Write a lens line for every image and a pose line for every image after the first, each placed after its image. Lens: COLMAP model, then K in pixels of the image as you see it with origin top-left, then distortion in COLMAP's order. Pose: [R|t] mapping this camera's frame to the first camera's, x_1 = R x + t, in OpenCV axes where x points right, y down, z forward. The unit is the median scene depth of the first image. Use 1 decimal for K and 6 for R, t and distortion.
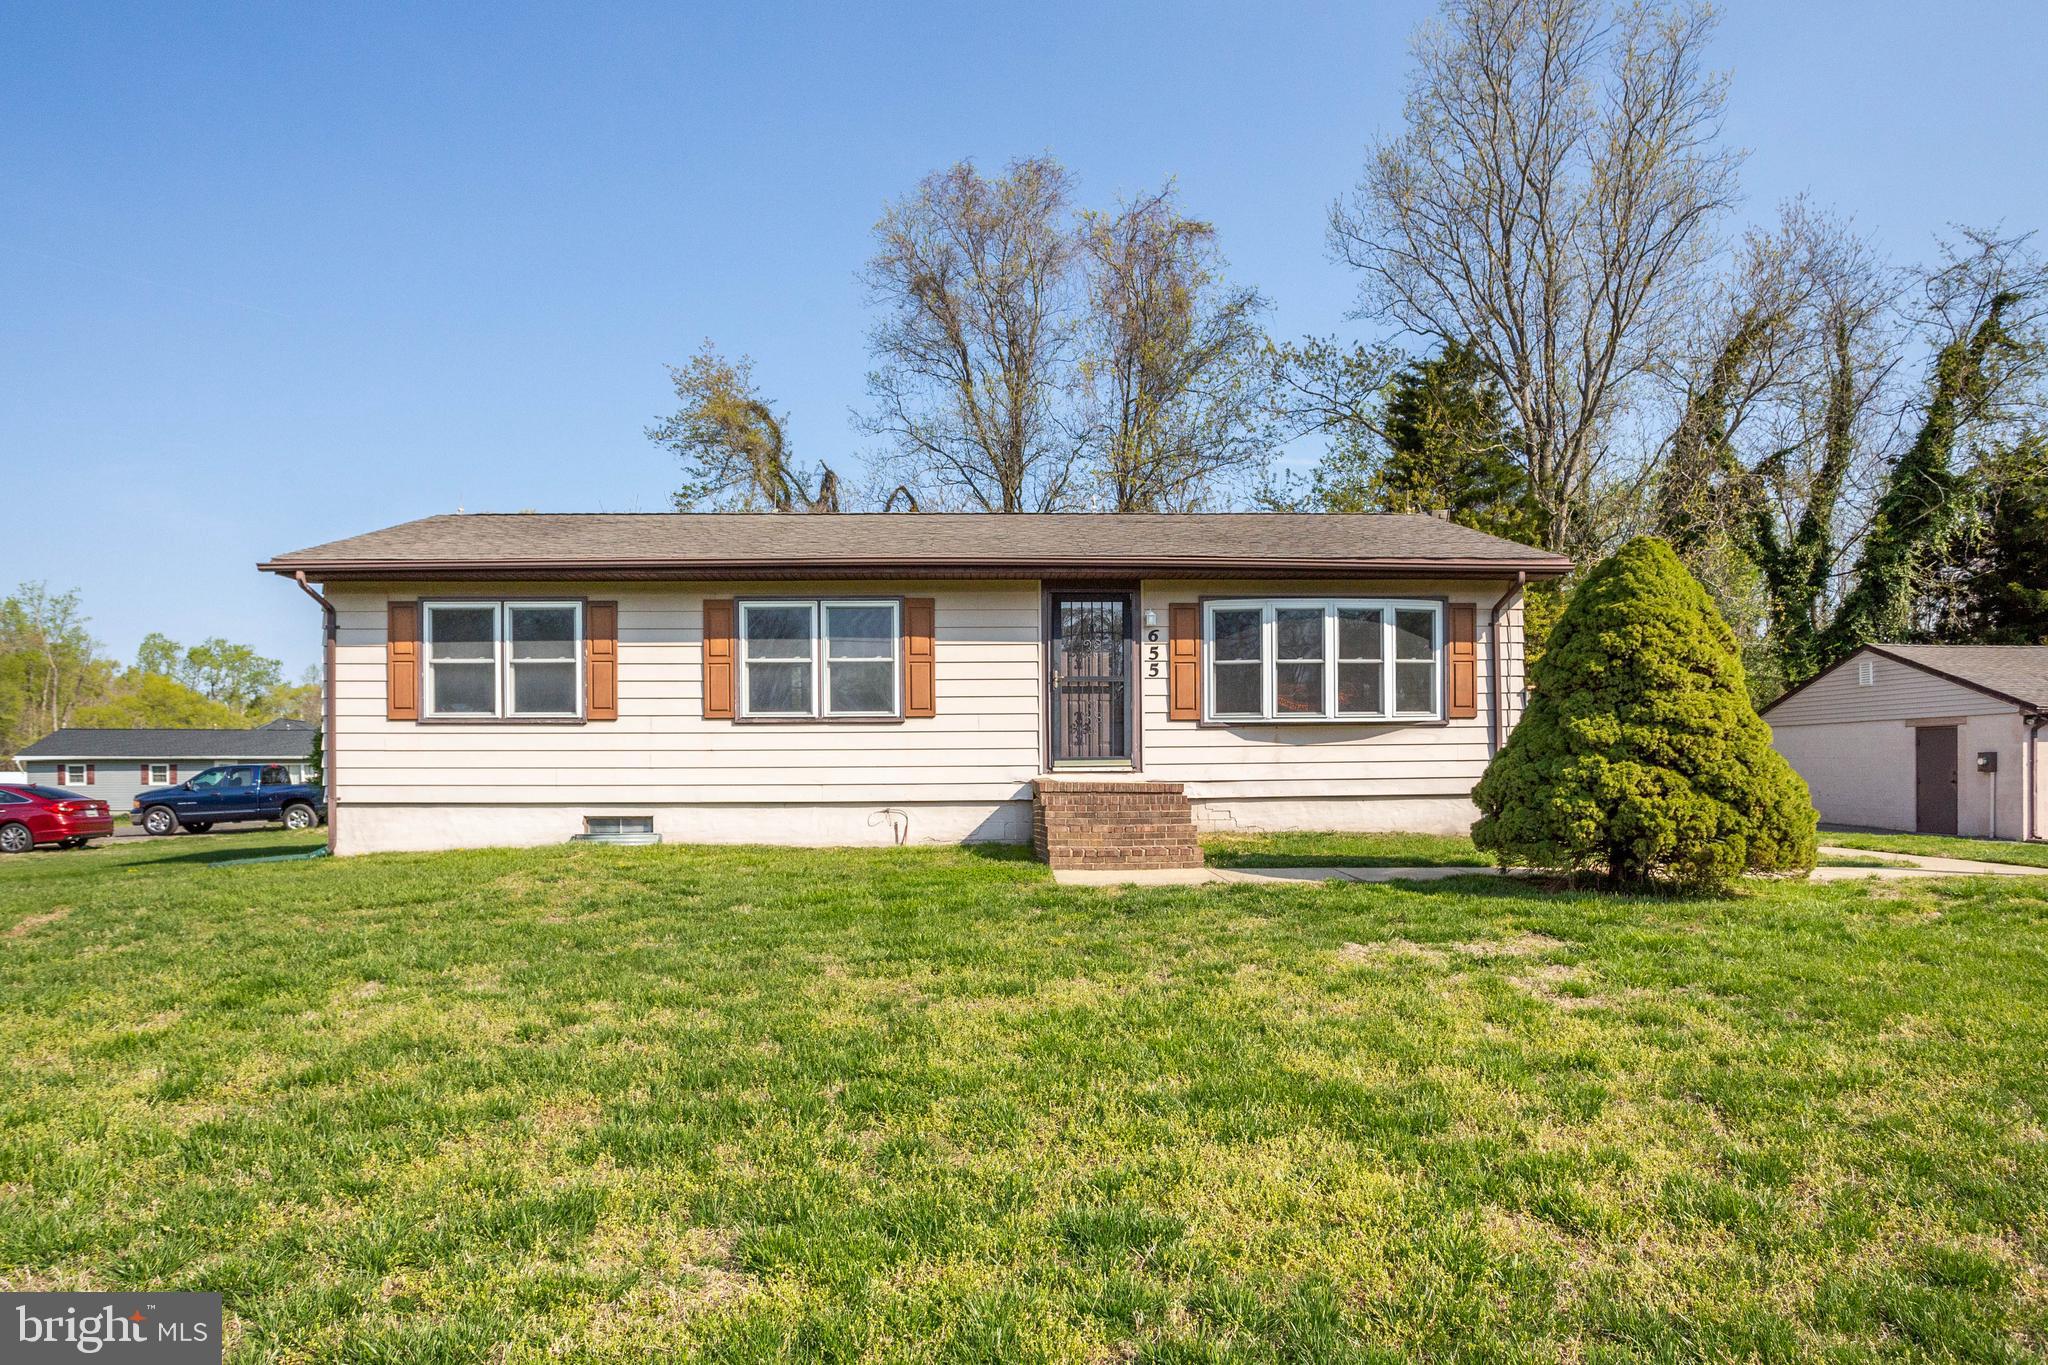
lens RADIAL K [[1049.2, 0, 1034.6], [0, 1049.2, 608.7], [0, 0, 1]] dist [-0.070336, 0.029791]
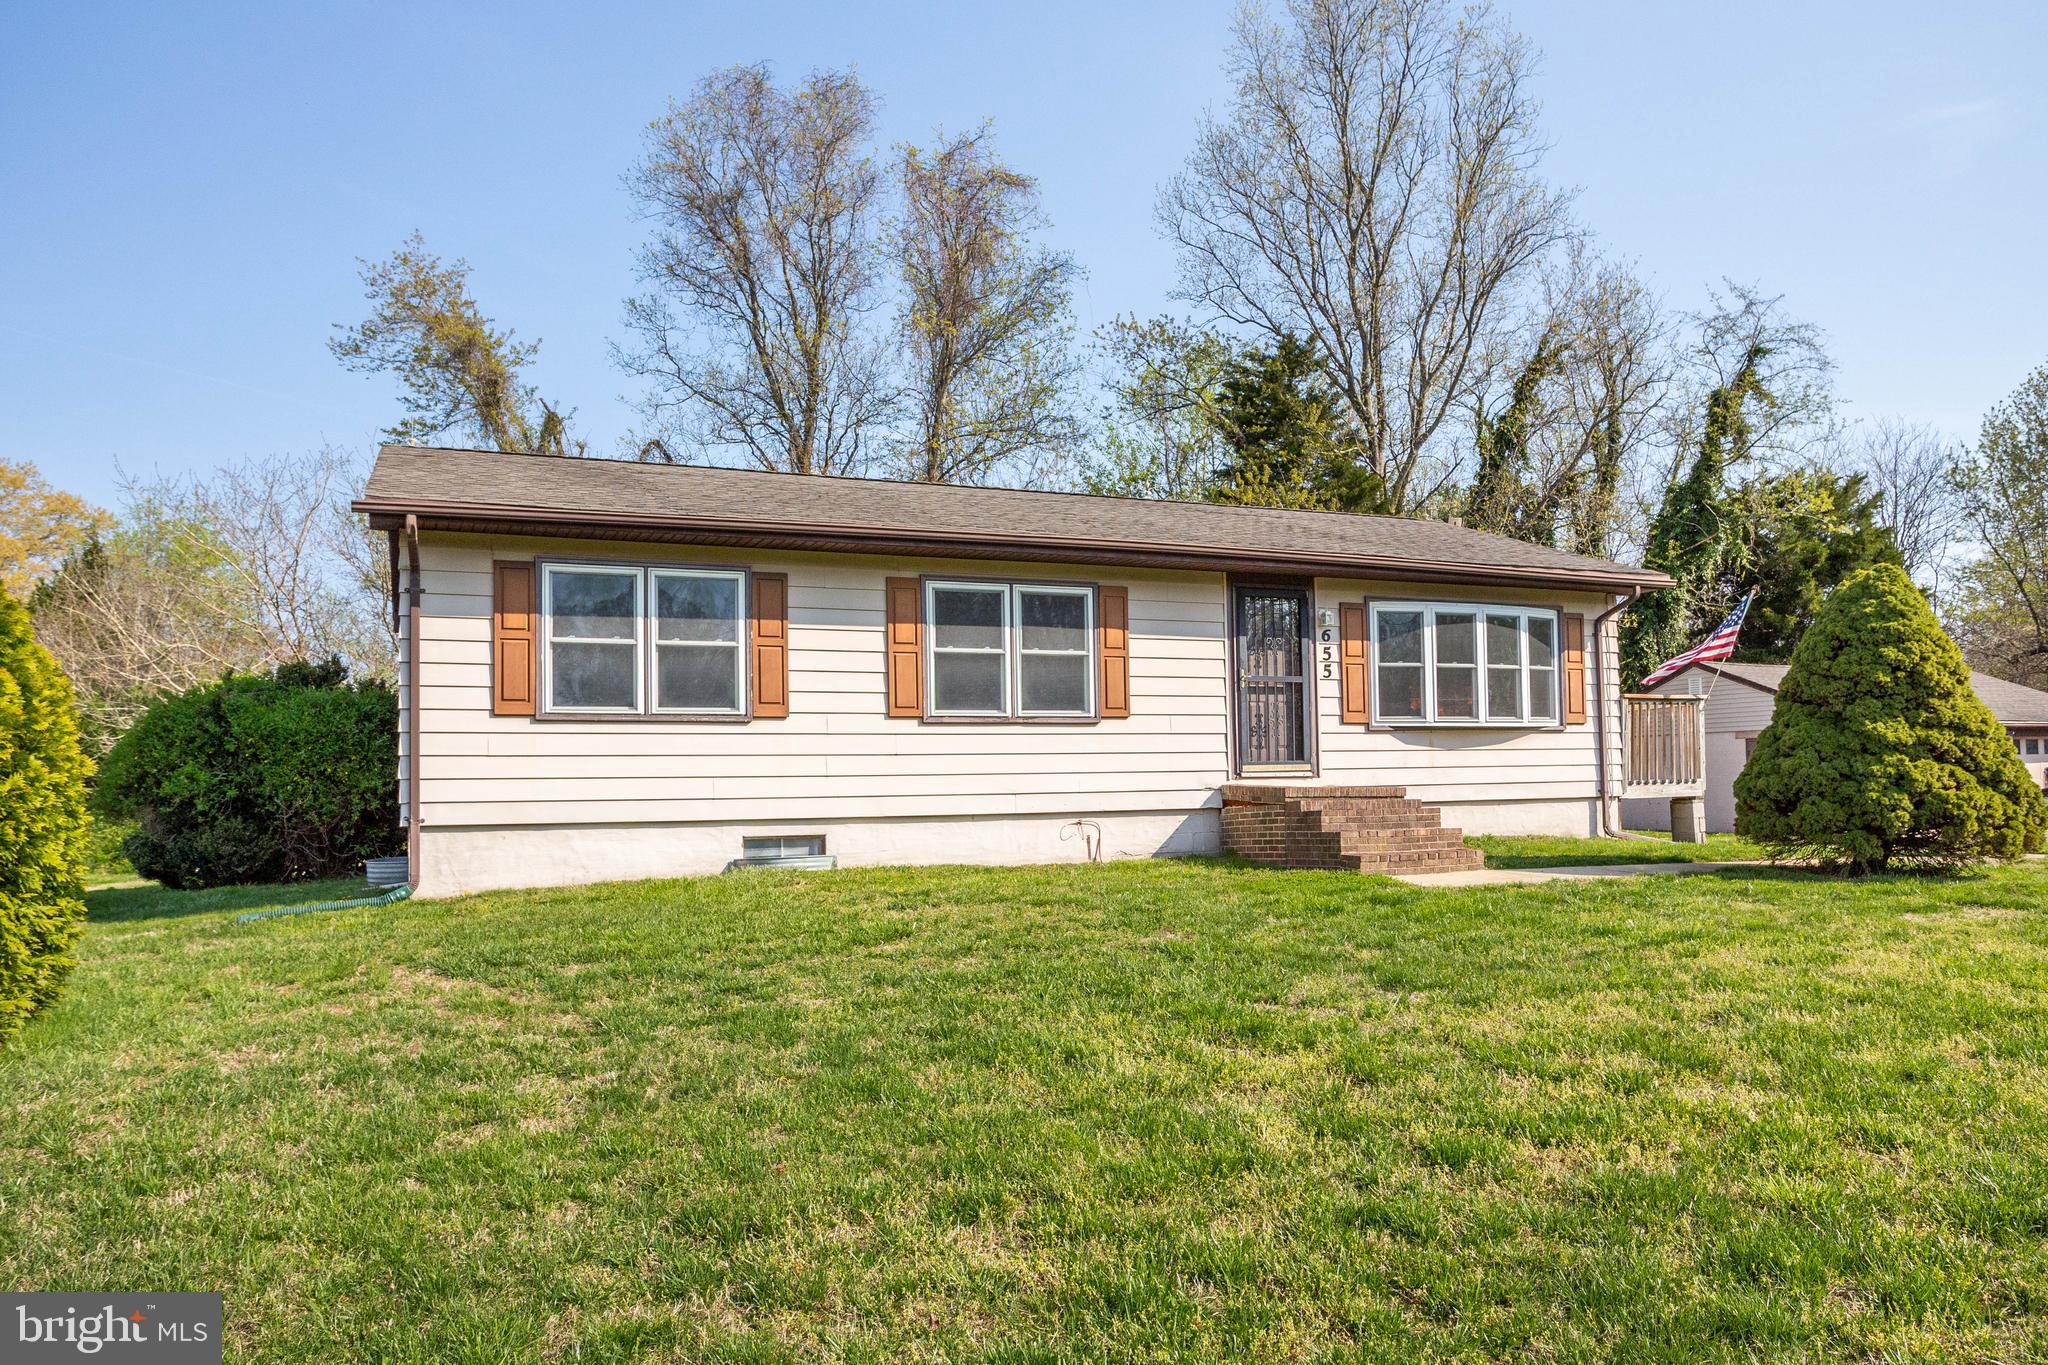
lens RADIAL K [[1210.5, 0, 1023.6], [0, 1210.5, 554.8], [0, 0, 1]] dist [-0.040623, 0.002864]
pose [[0.950398, 0.052209, 0.306623, -0.507381], [-0.041370, 0.998271, -0.041747, 0.009773], [-0.308272, 0.026991, 0.950915, 0.024617]]
